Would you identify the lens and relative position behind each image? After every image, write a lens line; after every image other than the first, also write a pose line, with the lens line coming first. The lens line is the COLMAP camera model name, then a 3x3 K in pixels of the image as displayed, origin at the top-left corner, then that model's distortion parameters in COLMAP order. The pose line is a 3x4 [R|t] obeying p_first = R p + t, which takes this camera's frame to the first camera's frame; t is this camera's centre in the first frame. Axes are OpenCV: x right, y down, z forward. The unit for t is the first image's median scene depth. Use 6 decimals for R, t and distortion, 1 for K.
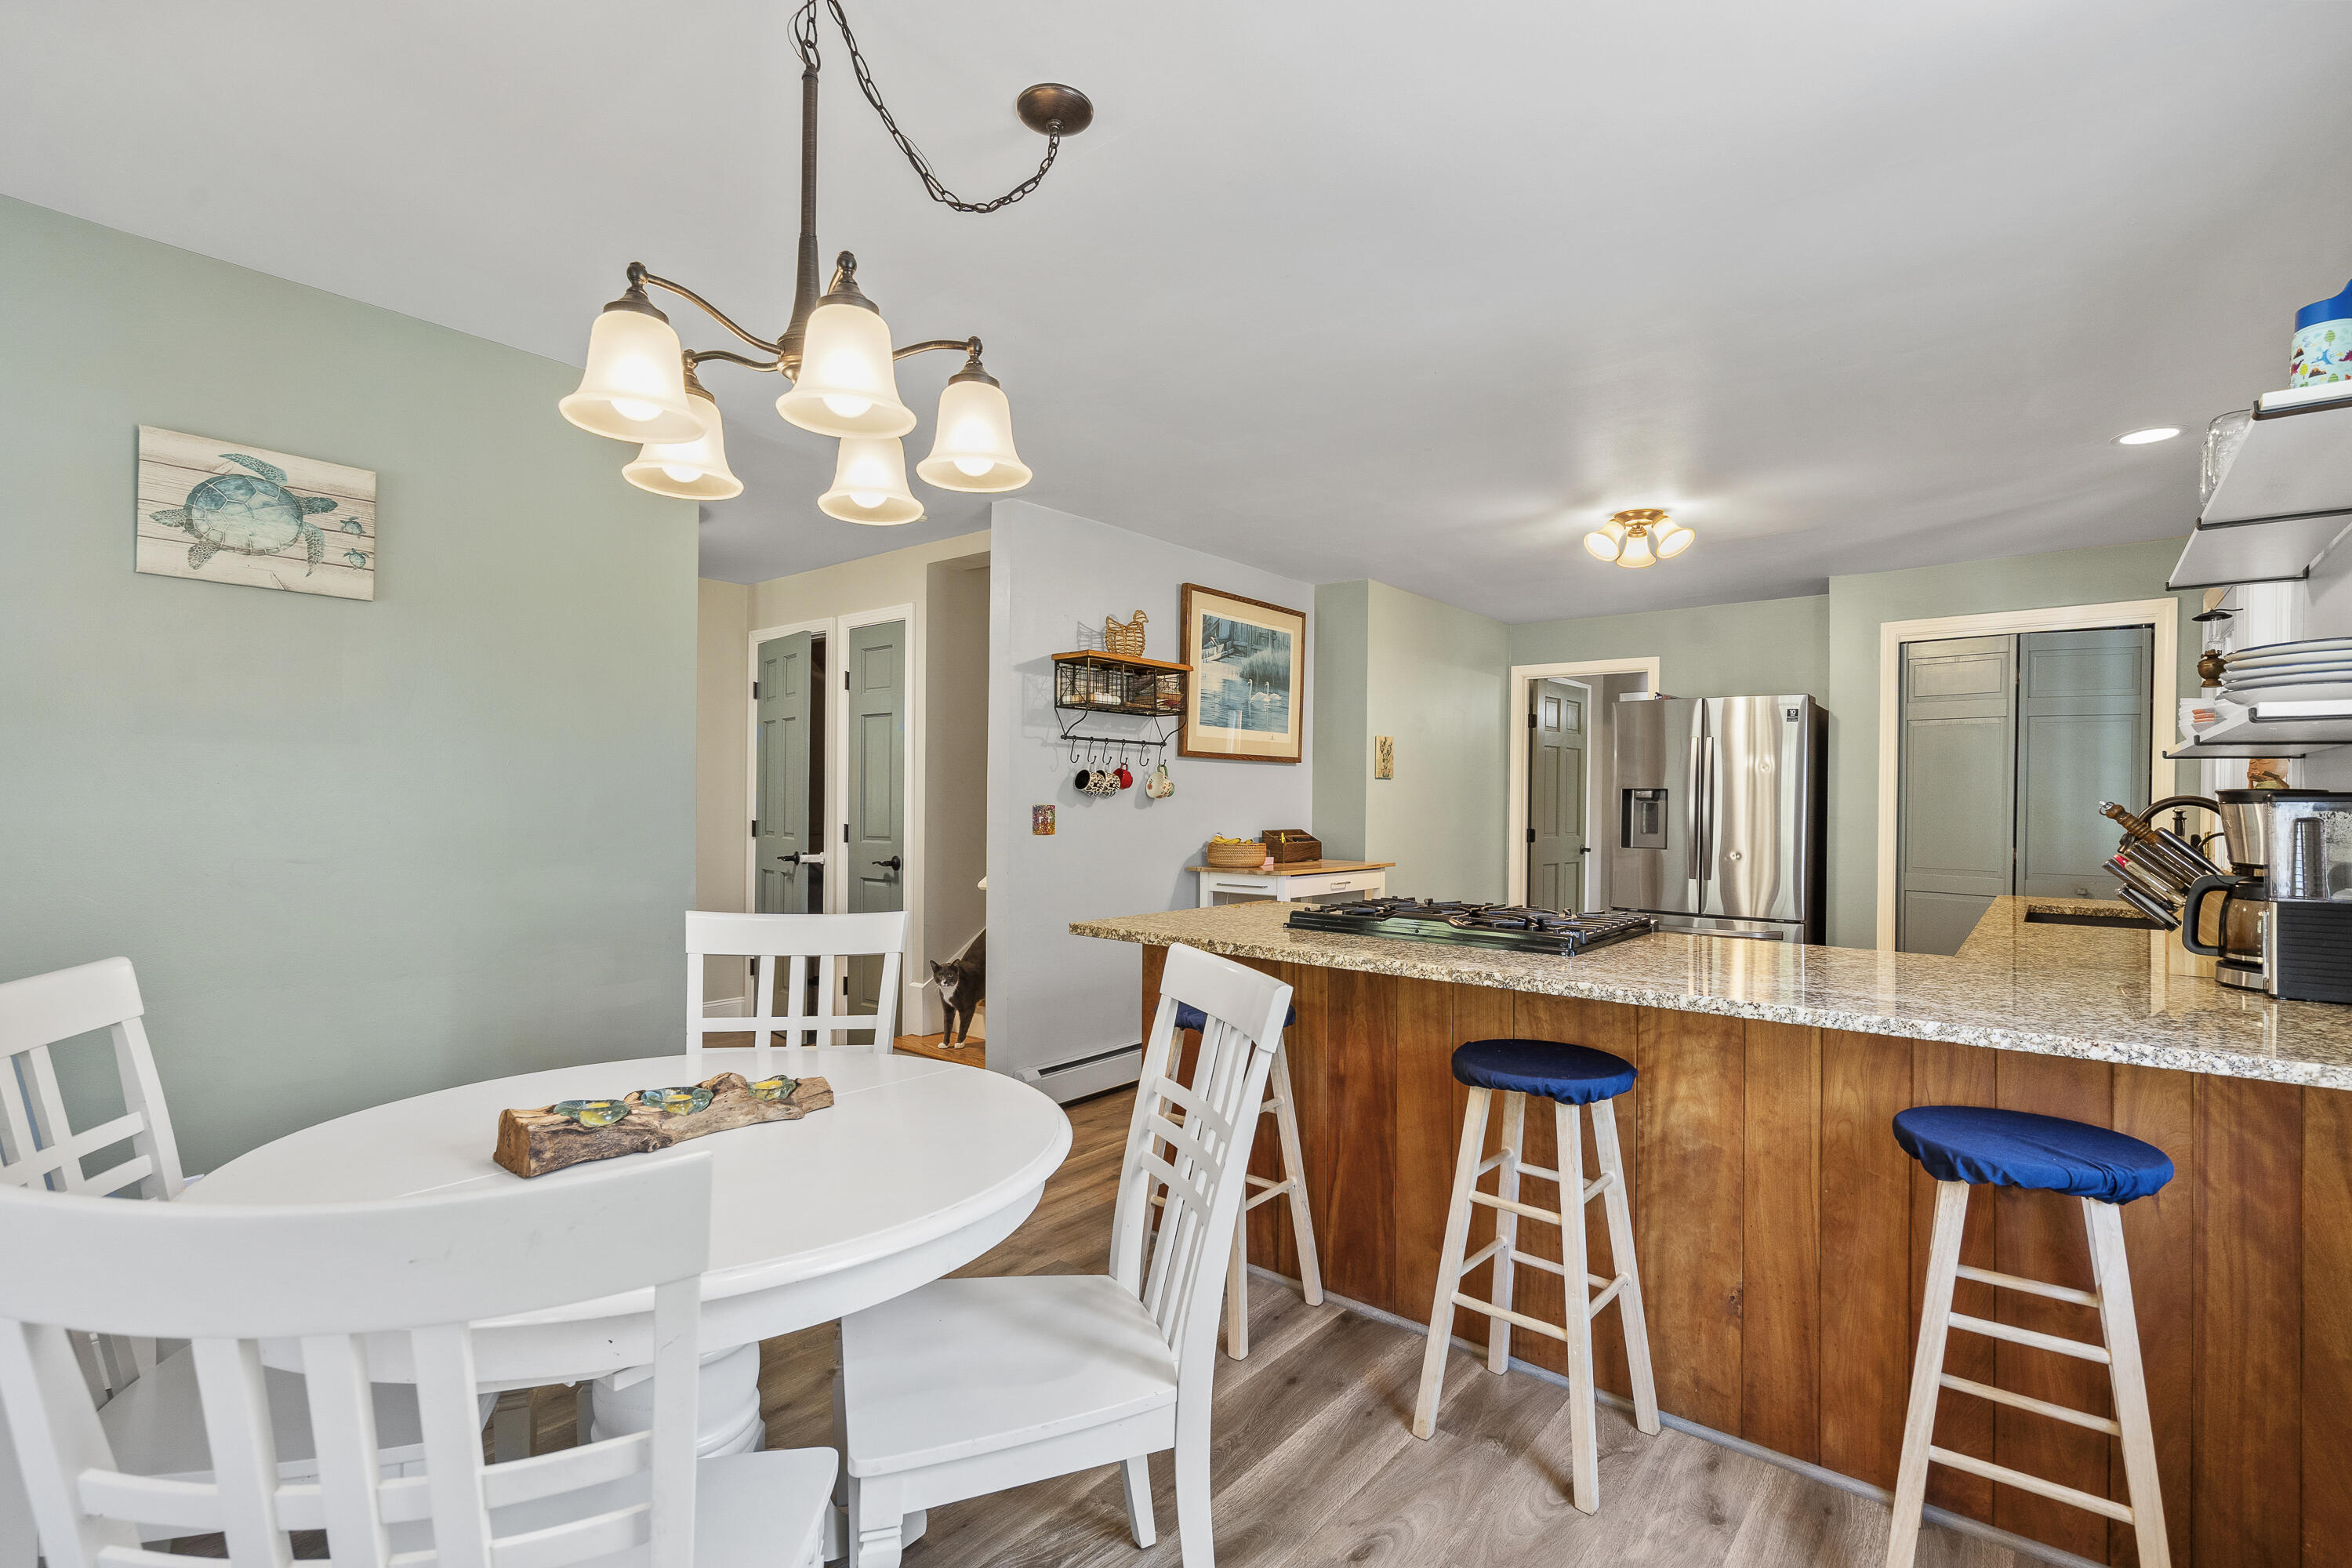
lens RADIAL K [[1089.7, 0, 1180.1], [0, 1089.7, 791.1], [0, 0, 1]] dist [0.000240, 0.000355]
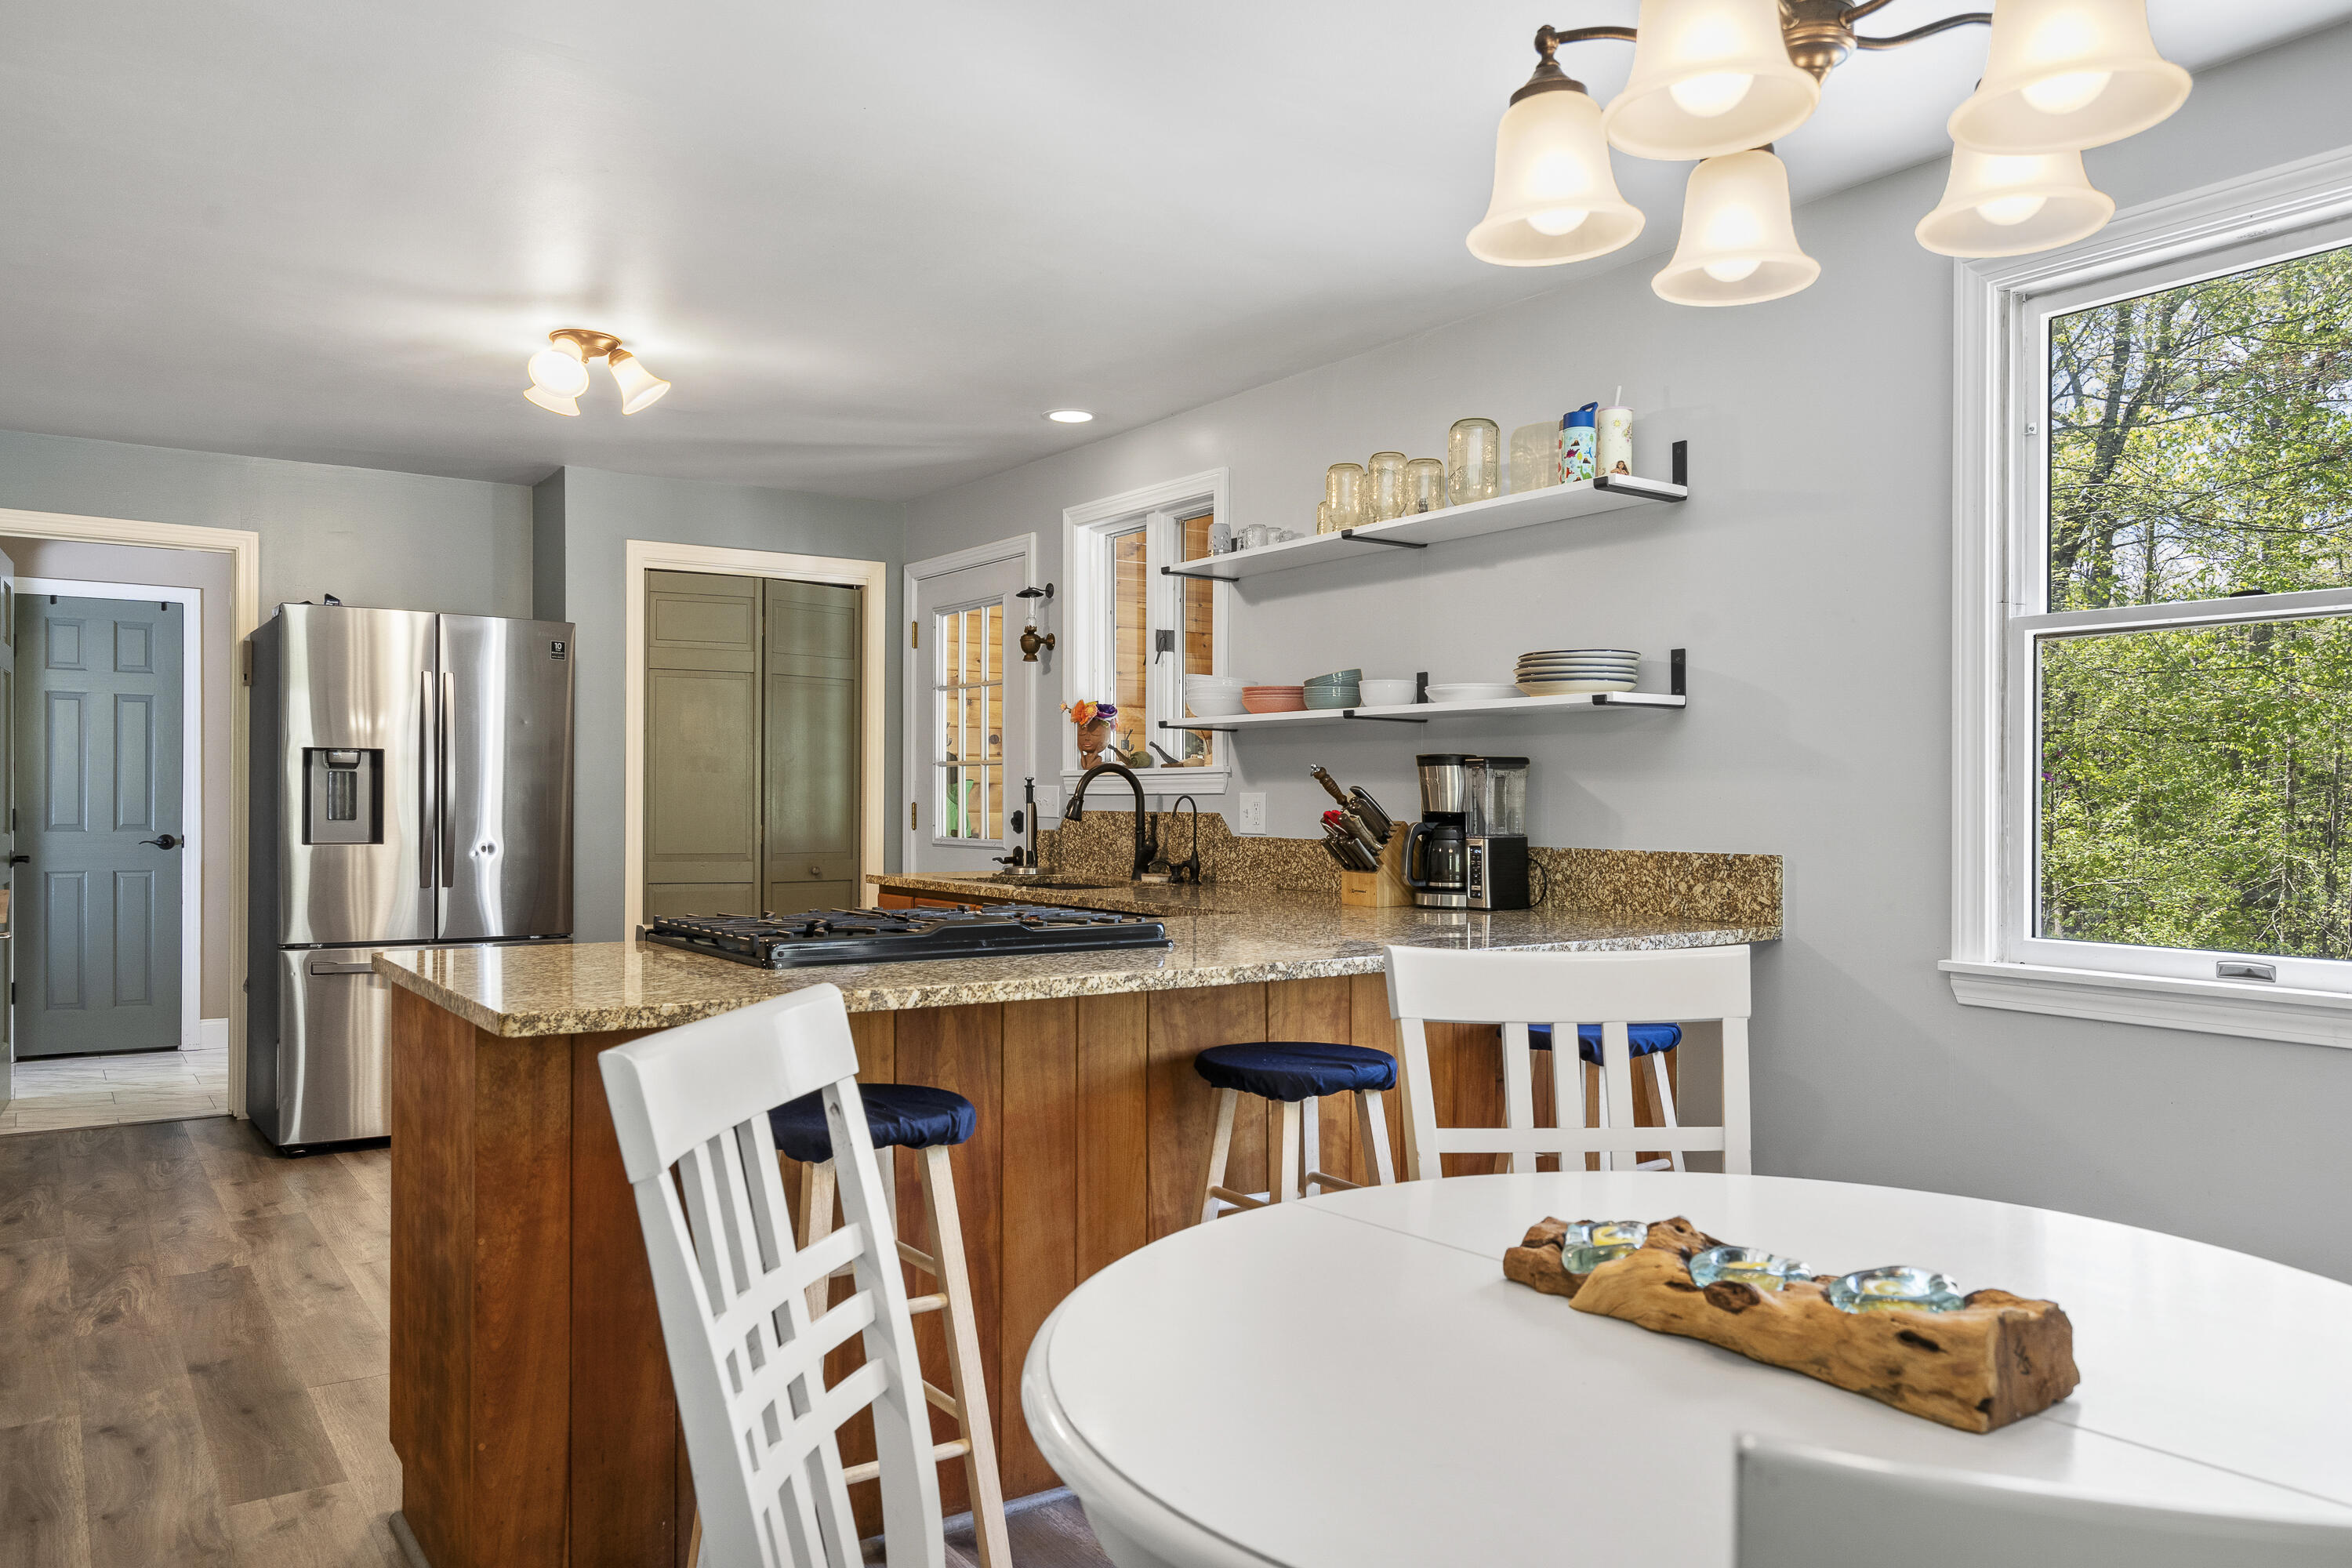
lens RADIAL K [[1631.7, 0, 1180.0], [0, 1631.7, 796.0], [0, 0, 1]] dist [0.005550, 0.000165]
pose [[0.268150, -0.006584, 0.963355, -0.856728], [-0.010584, 0.999896, 0.009779, 0.029583], [-0.963319, -0.012818, 0.268052, 0.706303]]
